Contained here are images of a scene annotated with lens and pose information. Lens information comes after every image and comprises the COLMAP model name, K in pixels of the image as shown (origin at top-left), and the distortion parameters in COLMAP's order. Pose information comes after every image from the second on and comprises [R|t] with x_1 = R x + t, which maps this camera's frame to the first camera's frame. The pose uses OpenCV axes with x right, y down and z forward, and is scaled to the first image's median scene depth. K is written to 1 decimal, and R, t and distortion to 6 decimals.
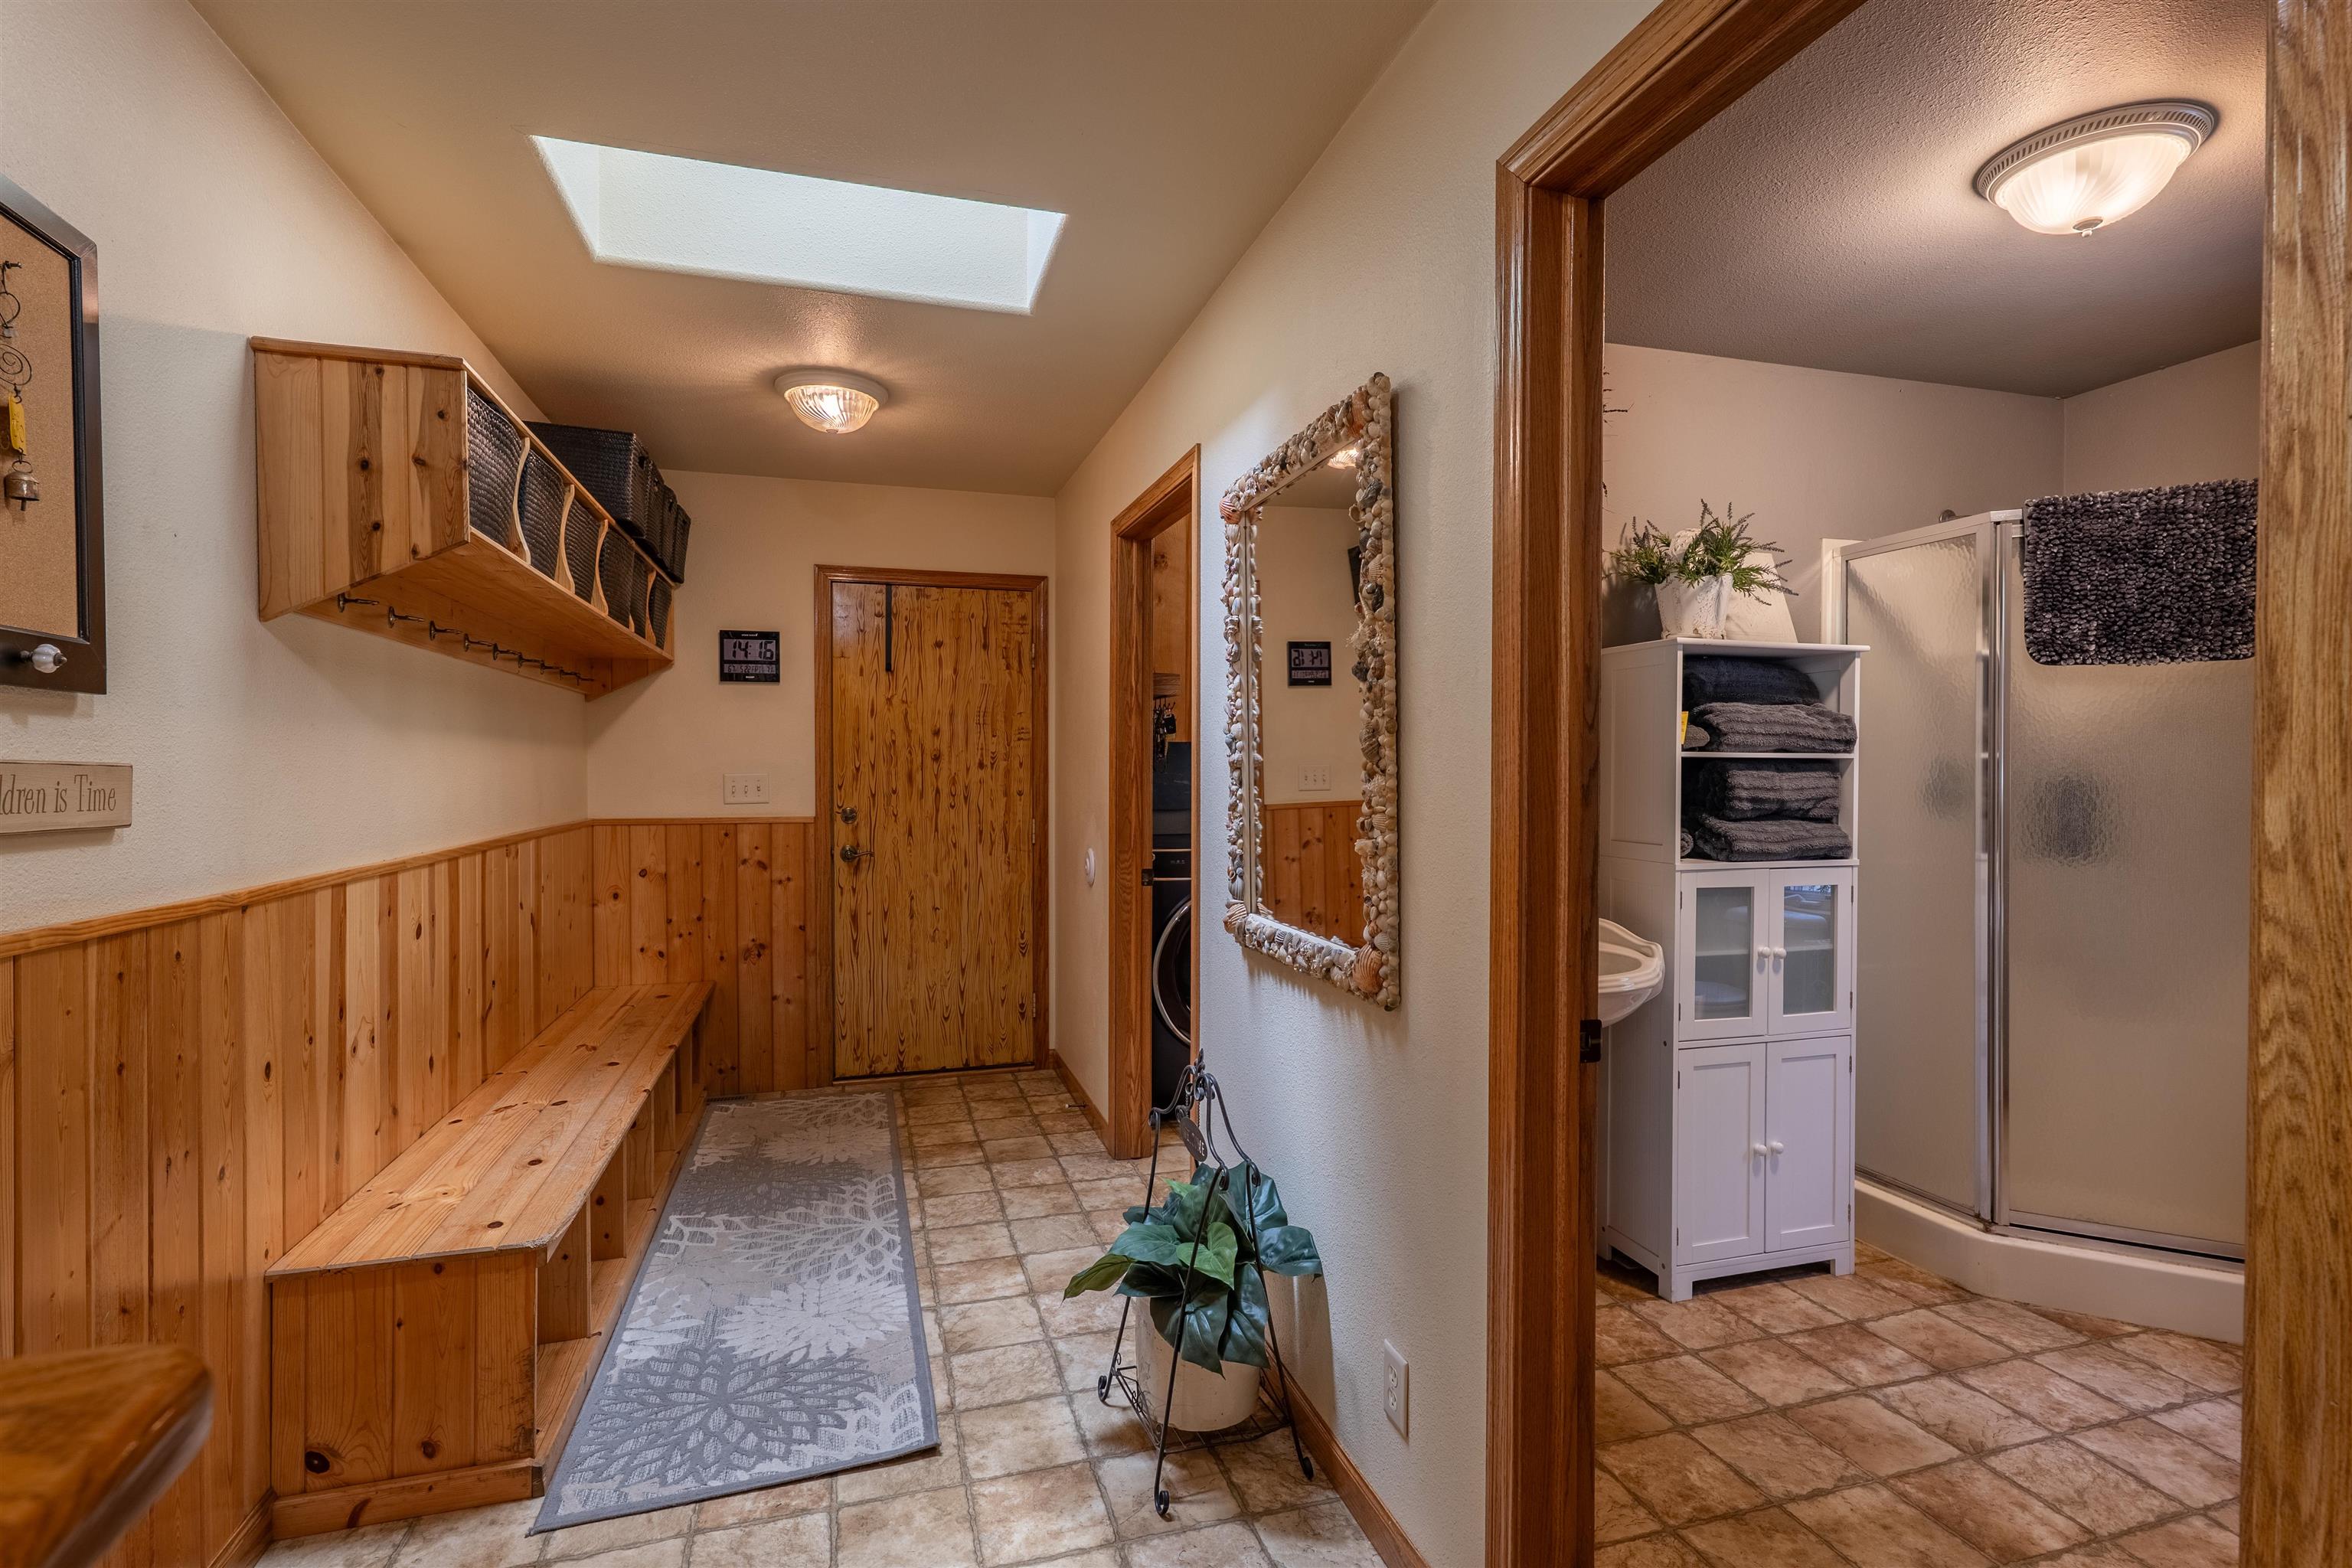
lens RADIAL K [[1079.1, 0, 1171.1], [0, 1079.1, 784.0], [0, 0, 1]] dist [0.004156, -0.001856]
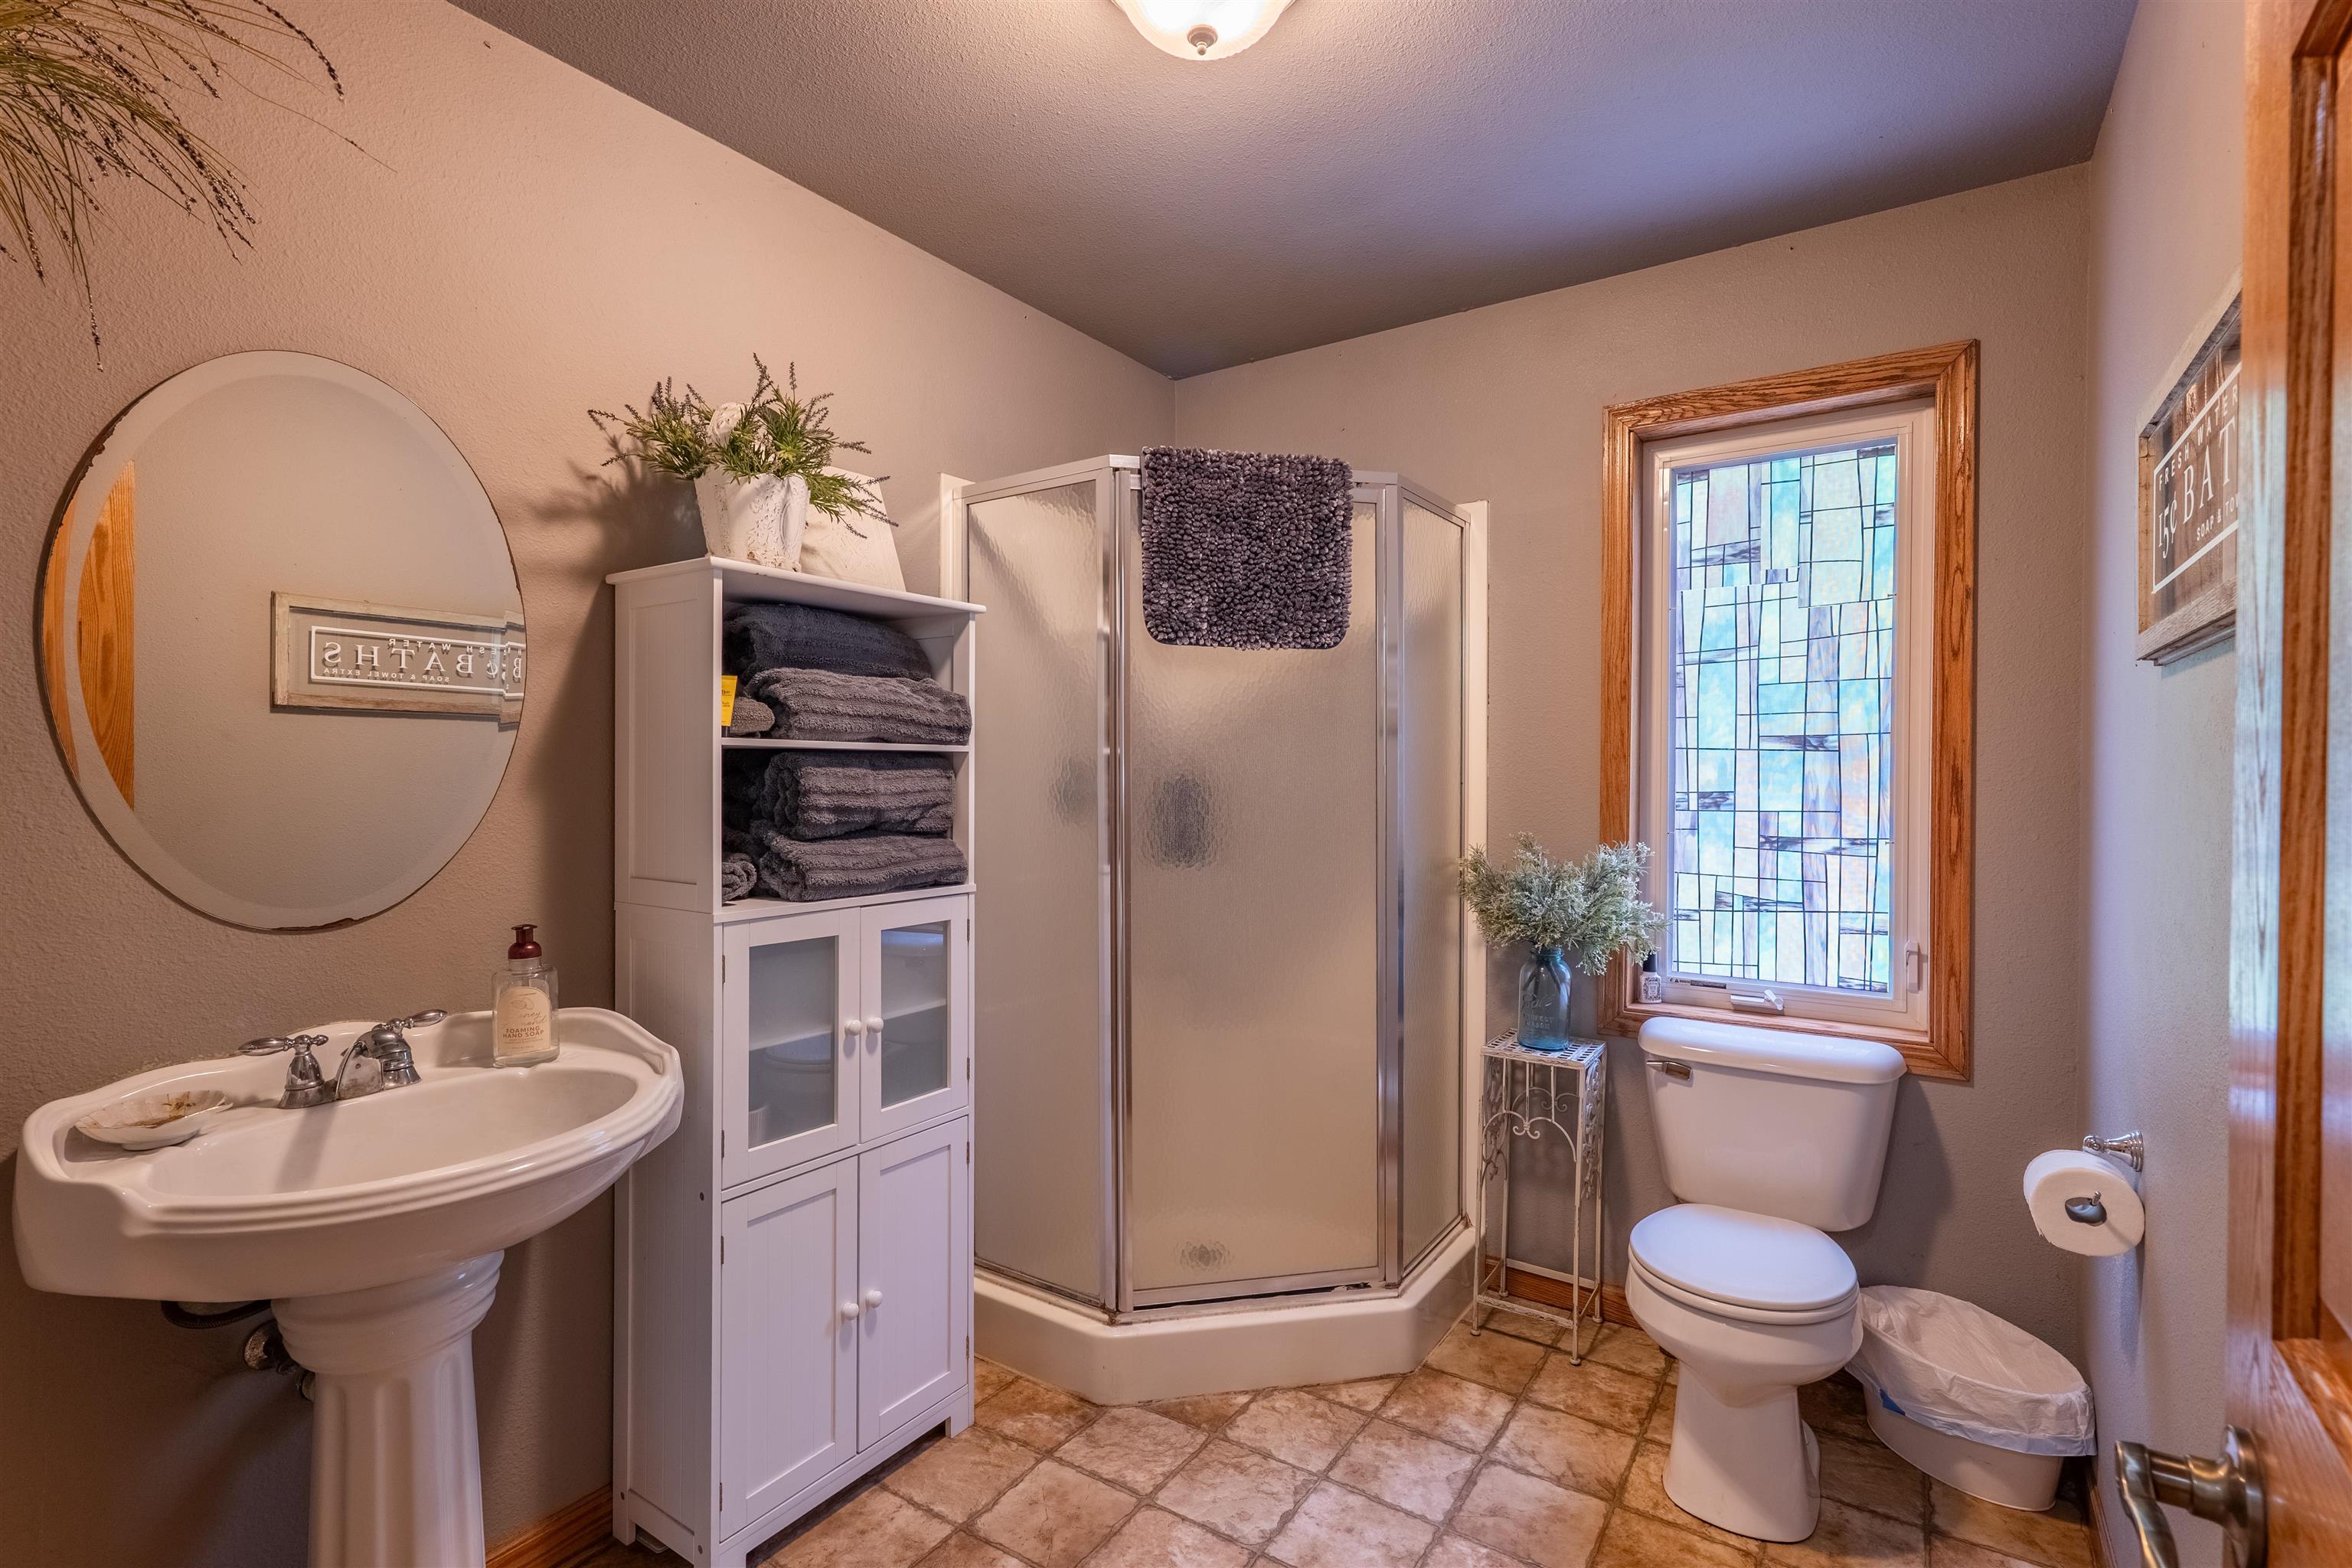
lens RADIAL K [[1089.6, 0, 1175.9], [0, 1089.6, 781.1], [0, 0, 1]] dist [0.006404, -0.000161]
pose [[0.768922, -0.004968, 0.639323, 0.258085], [0.006771, 0.999977, -0.000374, -0.001856], [-0.639306, 0.004616, 0.768938, 0.321953]]
